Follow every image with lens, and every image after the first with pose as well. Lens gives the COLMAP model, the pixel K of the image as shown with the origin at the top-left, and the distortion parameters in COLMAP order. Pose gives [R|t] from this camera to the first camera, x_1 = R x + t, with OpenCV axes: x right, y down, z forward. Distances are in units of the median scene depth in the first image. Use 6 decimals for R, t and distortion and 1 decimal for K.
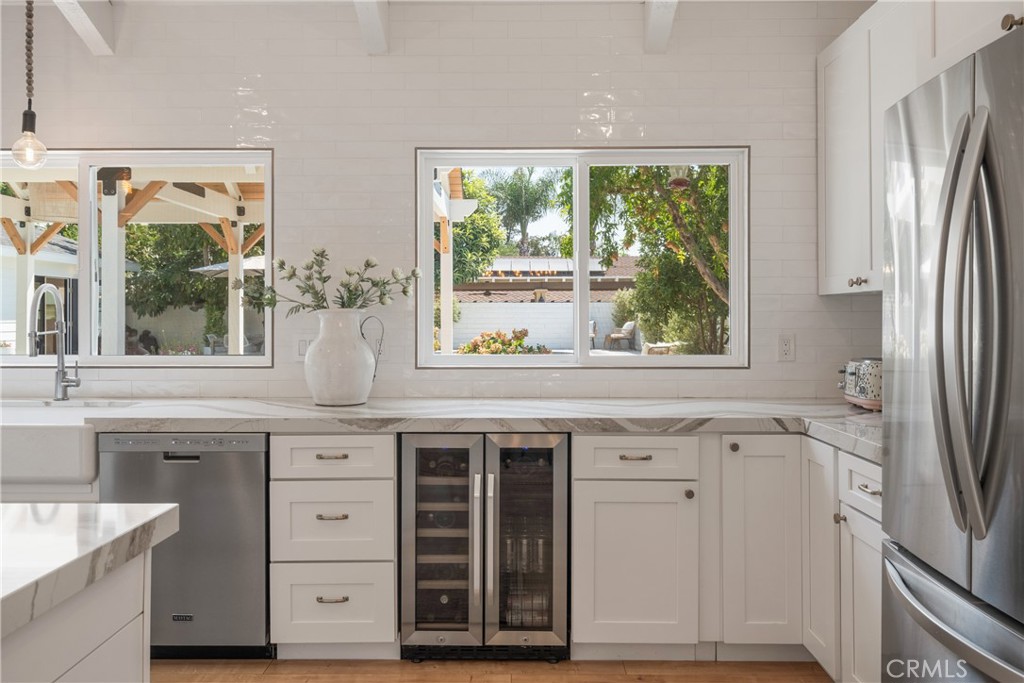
lens RADIAL K [[753.0, 0, 512.0], [0, 753.0, 341.5], [0, 0, 1]] dist [0.001073, -0.001034]
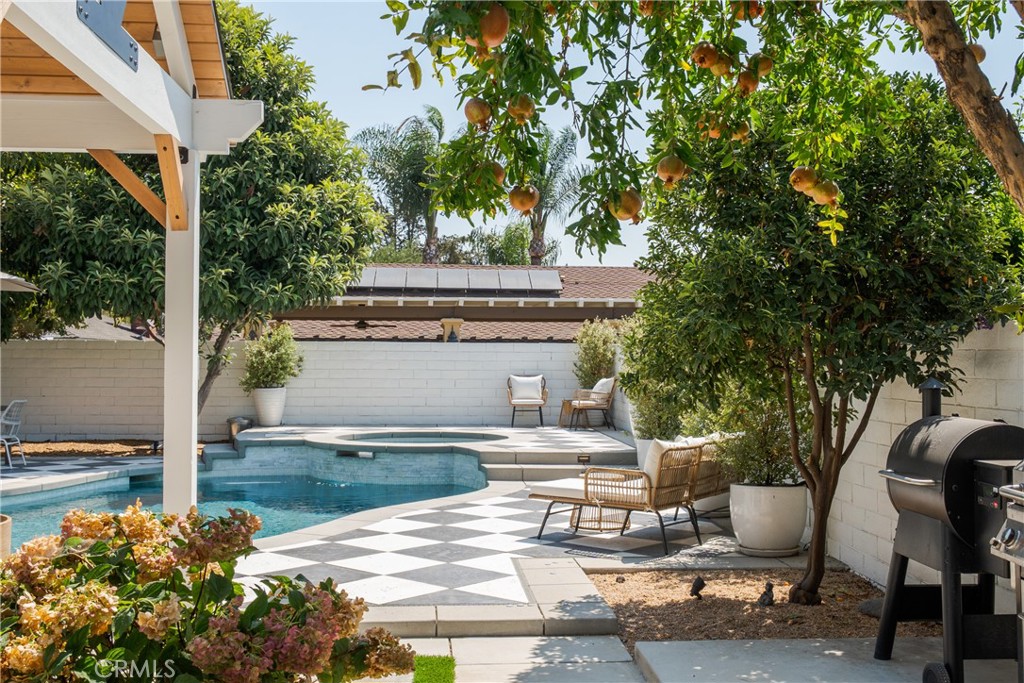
lens RADIAL K [[1128.9, 0, 512.0], [0, 1128.9, 341.5], [0, 0, 1]] dist [-0.002529, 0.000407]
pose [[0.996556, 0.007870, 0.082554, 0.017212], [-0.003867, 0.998814, -0.048542, -0.012609], [-0.082838, 0.048056, 0.995404, 0.165379]]
